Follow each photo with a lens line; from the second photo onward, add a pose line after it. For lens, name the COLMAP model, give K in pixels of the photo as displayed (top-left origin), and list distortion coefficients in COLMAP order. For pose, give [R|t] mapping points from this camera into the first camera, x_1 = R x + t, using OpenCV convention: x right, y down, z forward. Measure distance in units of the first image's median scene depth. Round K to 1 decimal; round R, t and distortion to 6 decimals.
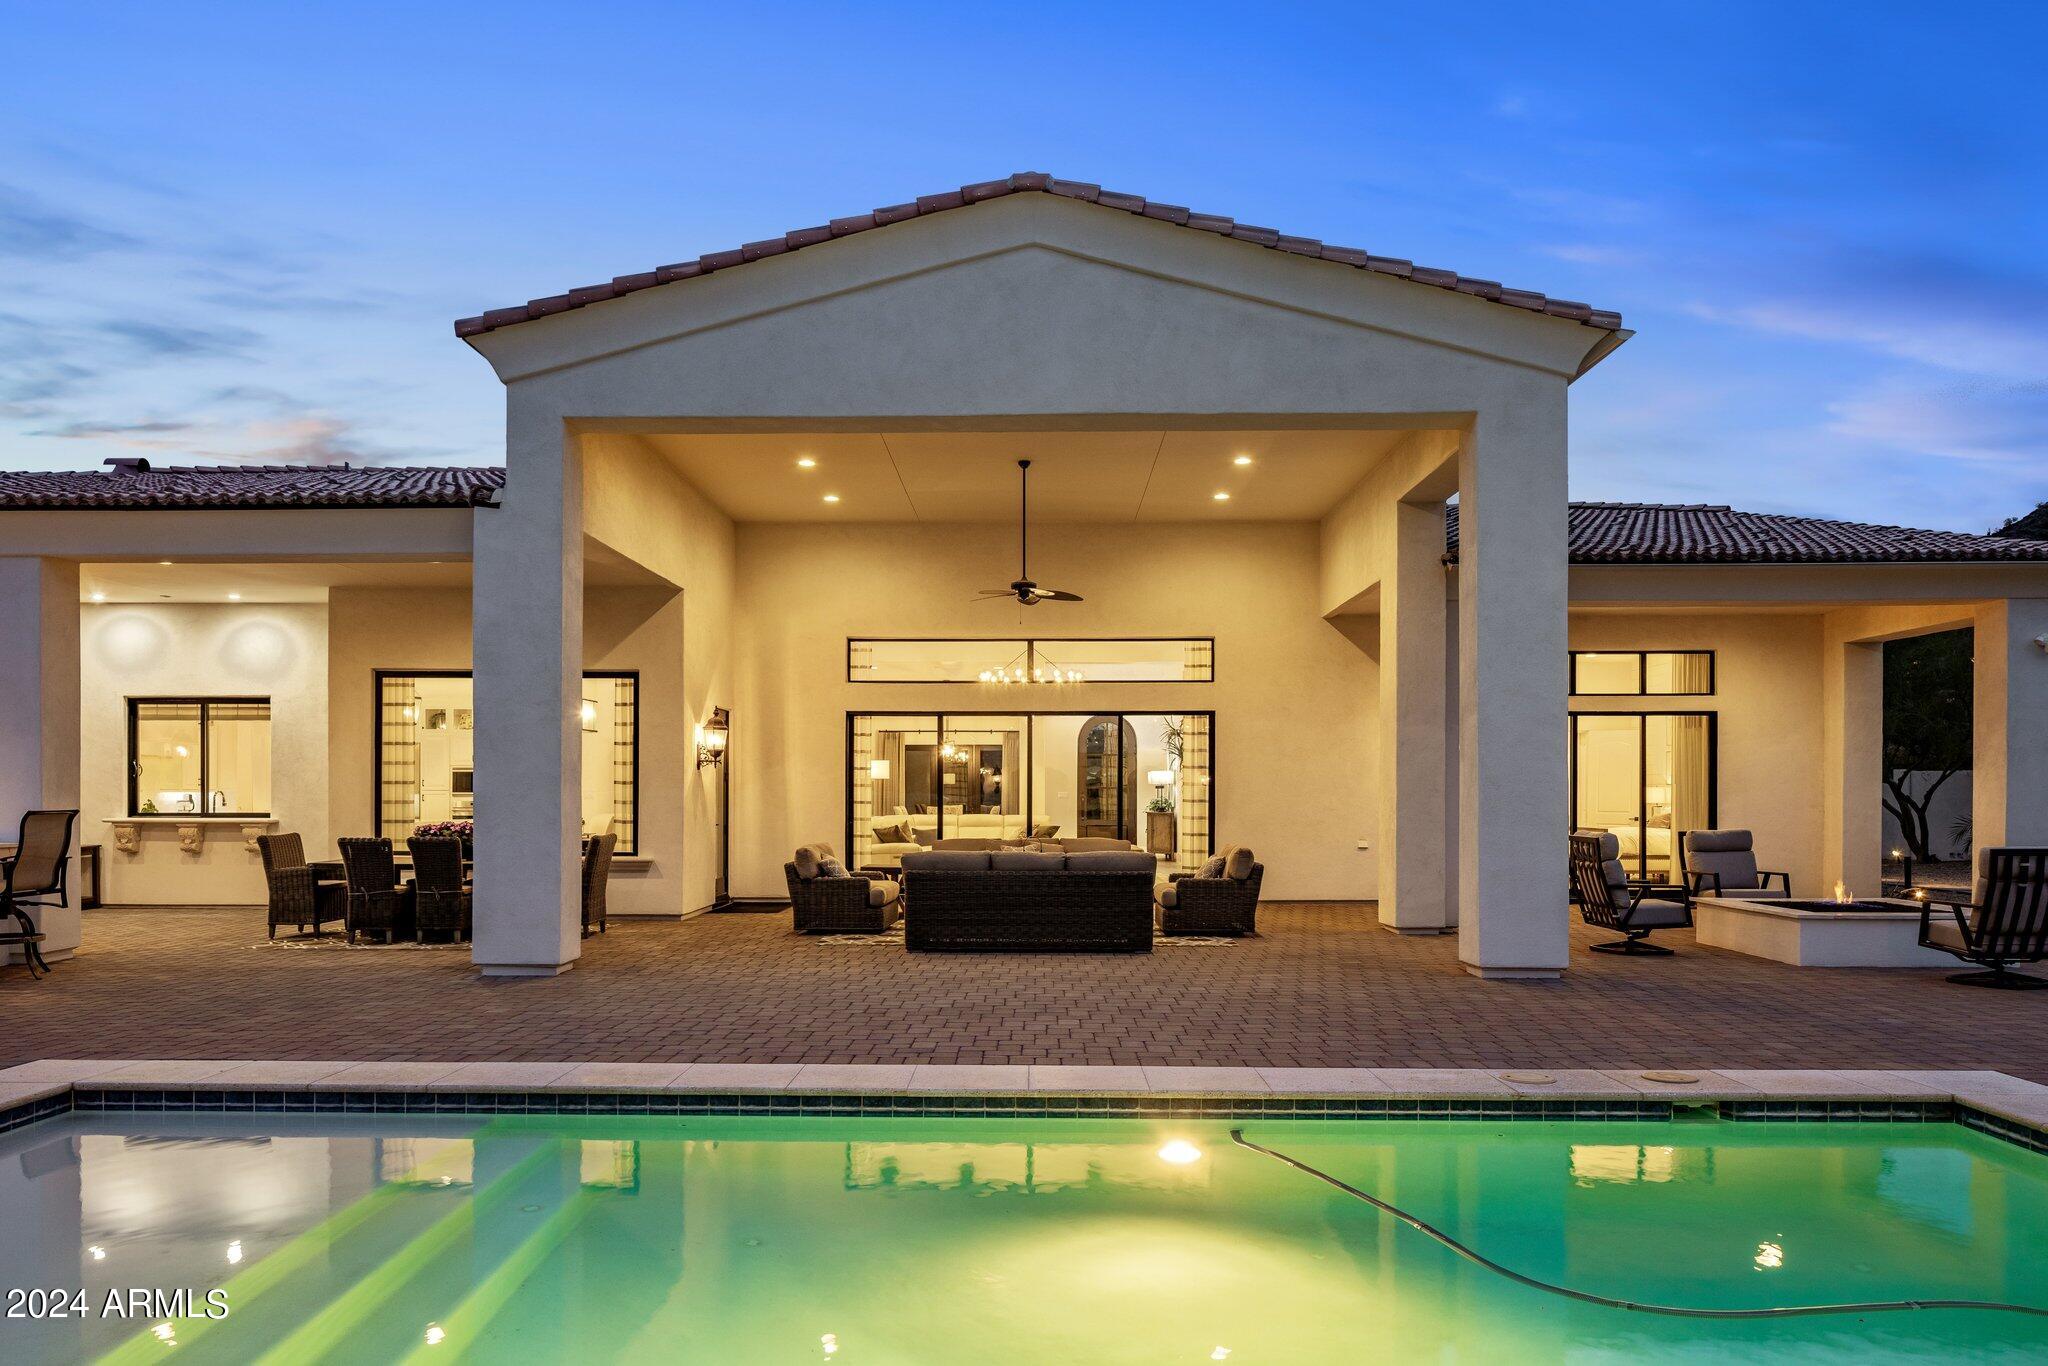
lens RADIAL K [[1406.0, 0, 1029.6], [0, 1406.0, 809.8], [0, 0, 1]] dist [-0.011727, 0.003240]
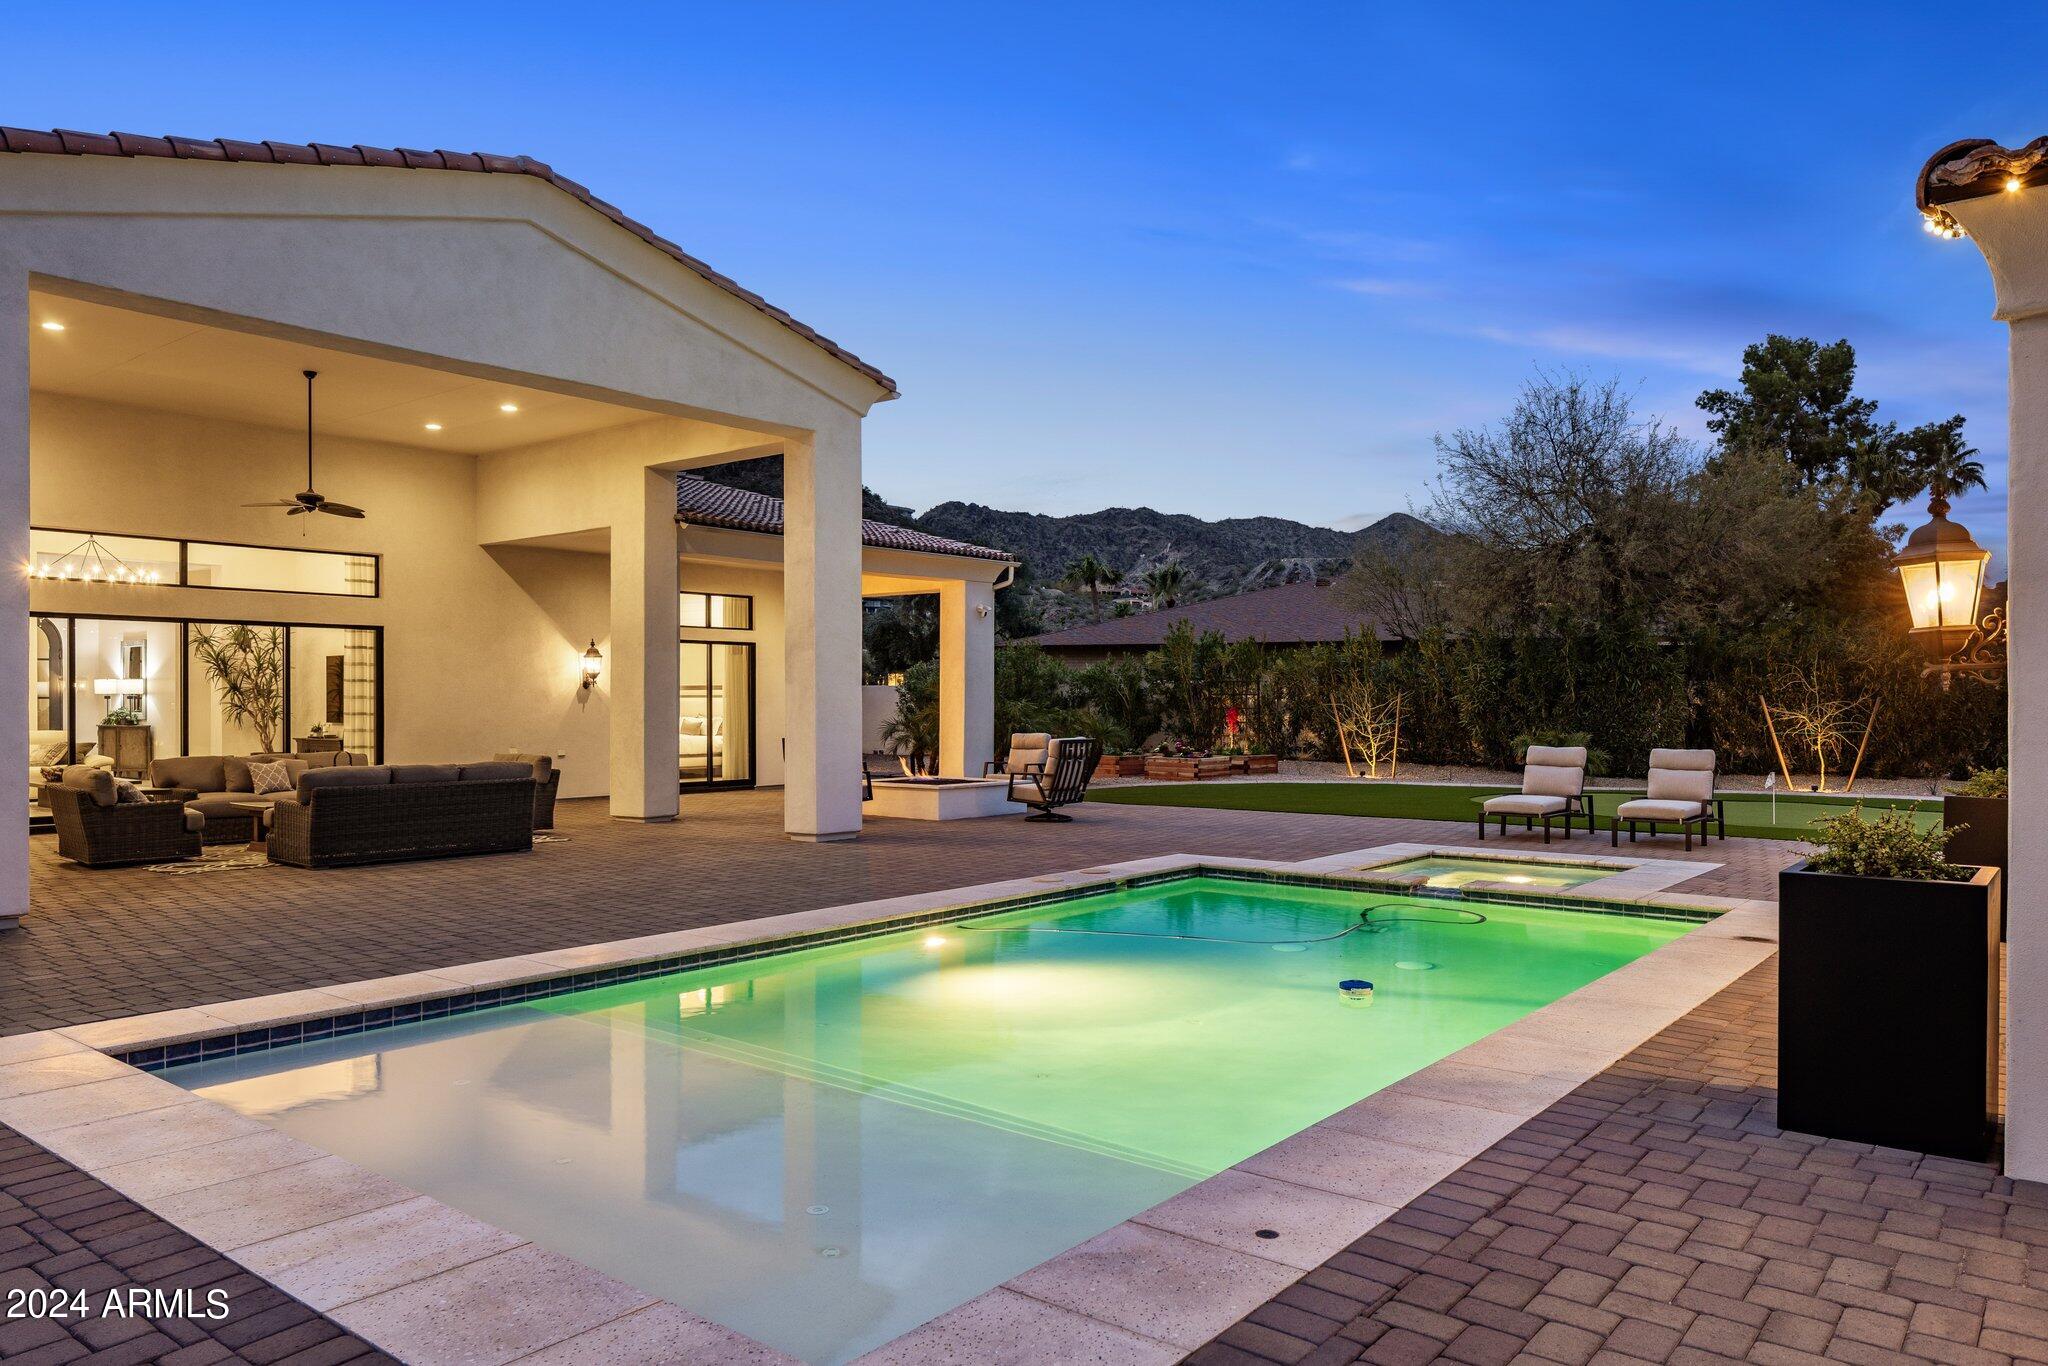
lens RADIAL K [[1406.0, 0, 1040.5], [0, 1406.0, 684.7], [0, 0, 1]] dist [-0.011727, 0.003240]
pose [[0.595954, 0.009659, 0.802961, -0.488974], [0.009979, 0.999761, -0.019433, -0.003612], [-0.802957, 0.019594, 0.595715, 0.005297]]
